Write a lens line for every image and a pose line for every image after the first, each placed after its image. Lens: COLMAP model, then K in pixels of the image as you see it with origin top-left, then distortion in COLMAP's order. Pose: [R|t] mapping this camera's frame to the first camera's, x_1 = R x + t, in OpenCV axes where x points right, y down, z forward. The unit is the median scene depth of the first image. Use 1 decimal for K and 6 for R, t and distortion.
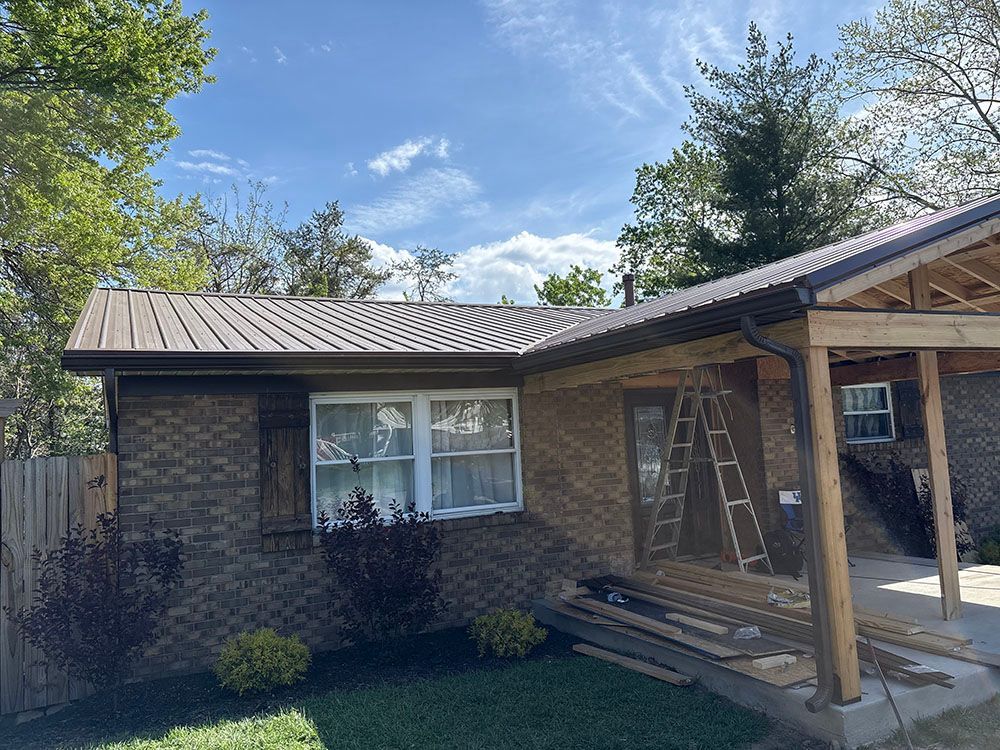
lens RADIAL K [[749.1, 0, 499.9], [0, 749.1, 370.6], [0, 0, 1]] dist [0.059927, -0.038016]
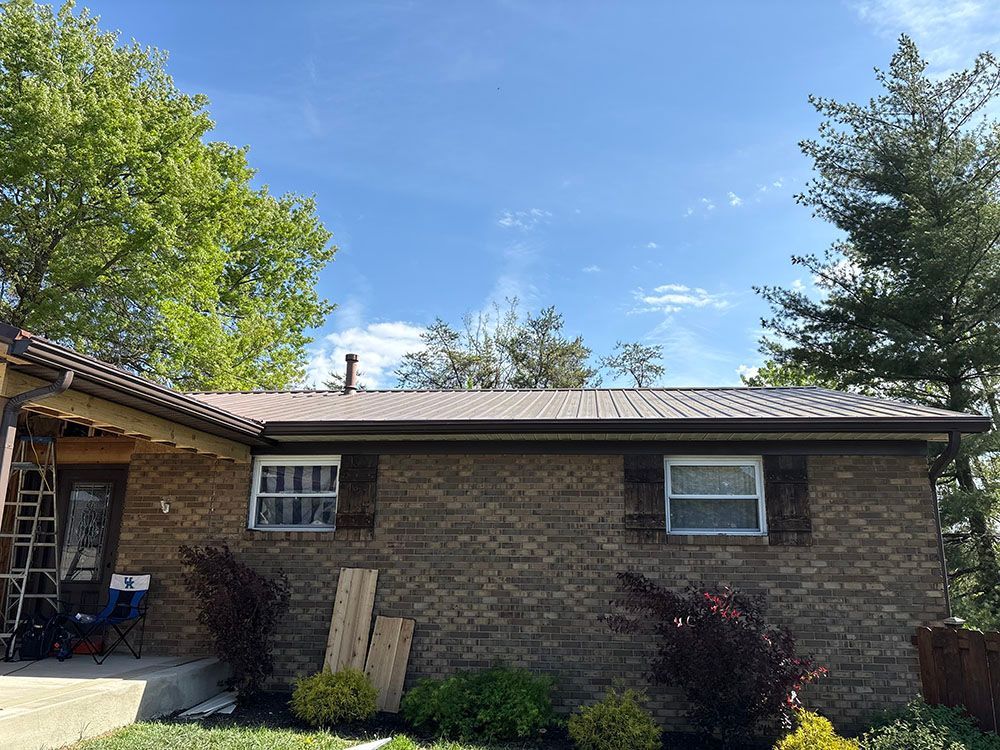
lens RADIAL K [[749.1, 0, 501.4], [0, 749.1, 379.5], [0, 0, 1]] dist [0.059927, -0.038016]
pose [[0.830307, -0.068871, -0.553035, 1.061201], [-0.012857, 0.989703, -0.142554, 0.041665], [0.557158, 0.125475, 0.820872, 0.388089]]
